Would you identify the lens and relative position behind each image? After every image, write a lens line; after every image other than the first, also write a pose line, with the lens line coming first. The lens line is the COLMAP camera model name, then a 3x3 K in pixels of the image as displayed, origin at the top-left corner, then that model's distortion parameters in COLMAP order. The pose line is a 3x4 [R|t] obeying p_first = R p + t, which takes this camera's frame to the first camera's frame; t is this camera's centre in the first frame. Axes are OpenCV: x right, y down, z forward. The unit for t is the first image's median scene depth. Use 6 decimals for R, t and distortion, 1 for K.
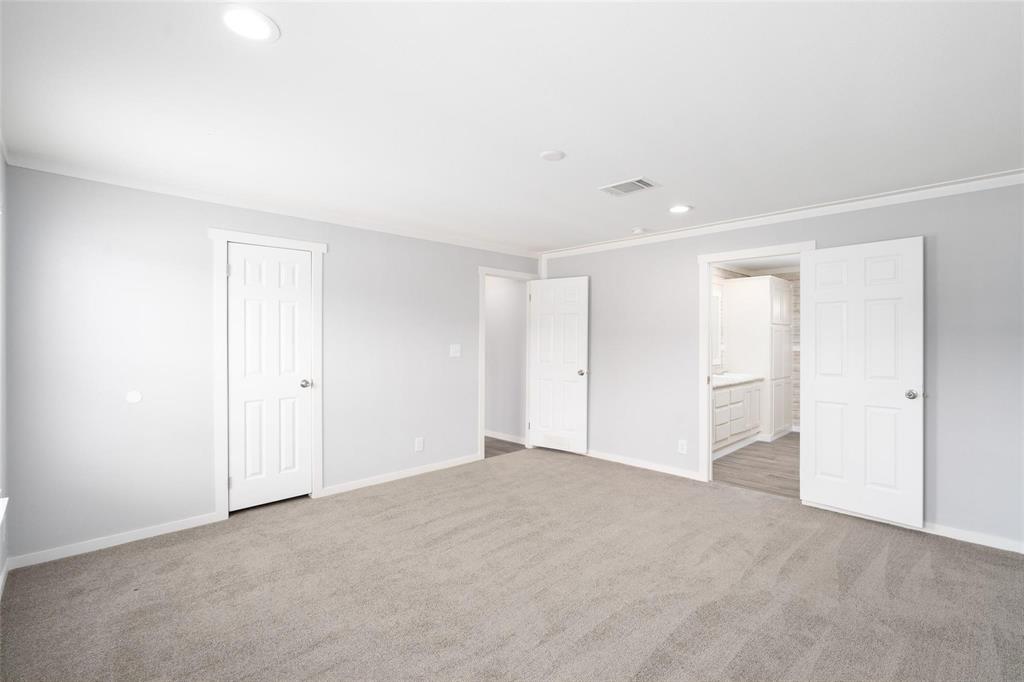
lens RADIAL K [[473.3, 0, 512.0], [0, 473.3, 341.0], [0, 0, 1]] dist [0.000027, 0.000010]
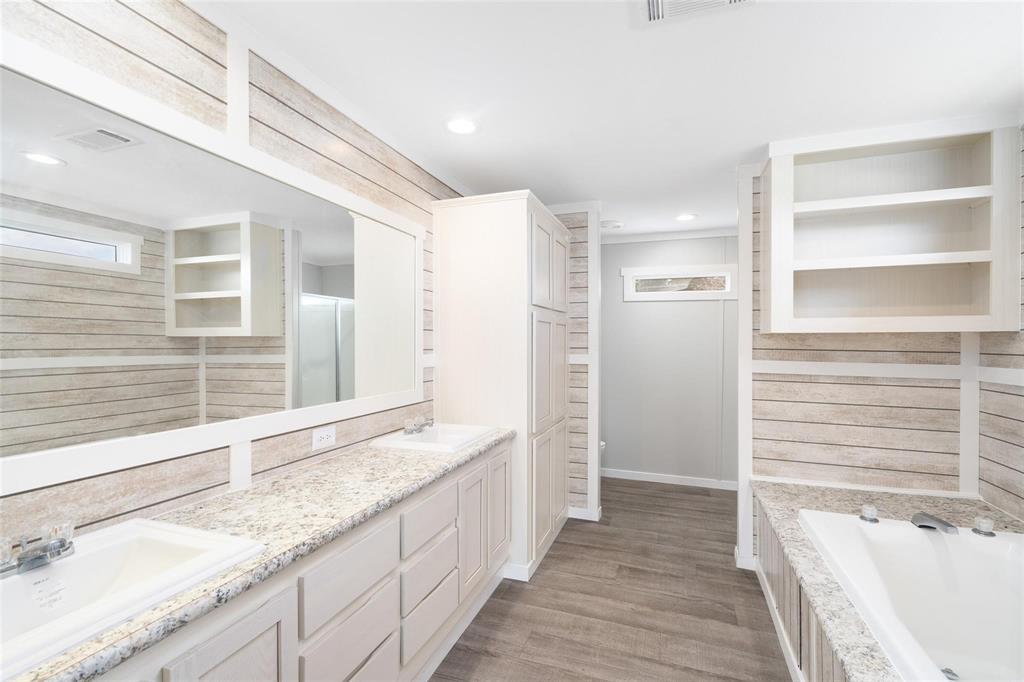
lens RADIAL K [[452.2, 0, 512.0], [0, 452.2, 341.0], [0, 0, 1]] dist [-0.000228, -0.000007]
pose [[0.906305, 0.002866, 0.422615, 0.353368], [-0.001673, 0.999994, -0.003193, -0.002447], [-0.422622, 0.002187, 0.906304, 0.623574]]
